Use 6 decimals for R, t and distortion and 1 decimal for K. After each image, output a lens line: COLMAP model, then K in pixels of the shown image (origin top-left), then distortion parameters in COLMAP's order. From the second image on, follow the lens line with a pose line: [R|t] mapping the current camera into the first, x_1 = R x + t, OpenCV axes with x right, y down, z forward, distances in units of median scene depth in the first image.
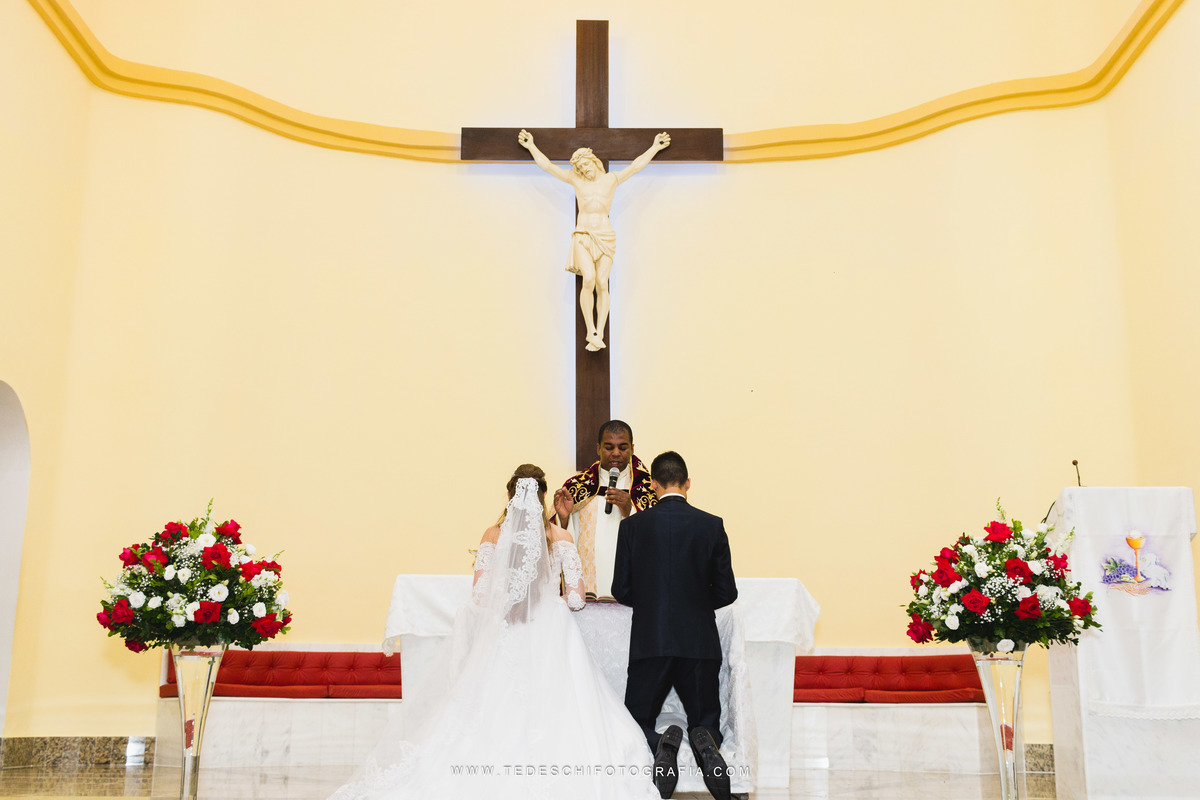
lens RADIAL K [[1339.3, 0, 612.9], [0, 1339.3, 392.5], [0, 0, 1]] dist [-0.012676, 0.000000]
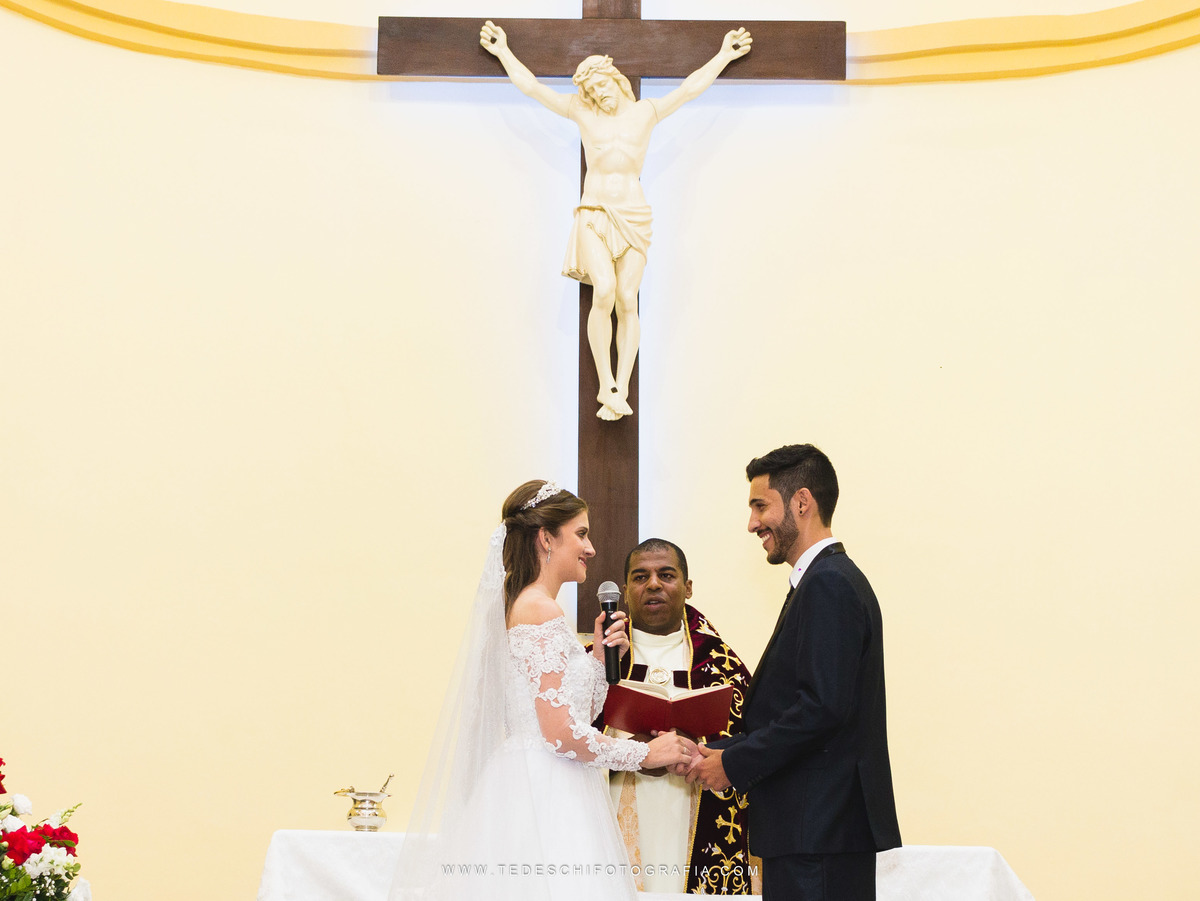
lens RADIAL K [[1302.9, 0, 596.4], [0, 1302.9, 458.7], [0, 0, 1]] dist [0.030830, 0.000000]
pose [[0.999879, 0.008212, -0.013233, -0.013296], [-0.008308, 0.999940, -0.007157, -0.010305], [0.013174, 0.007266, 0.999887, 0.455130]]
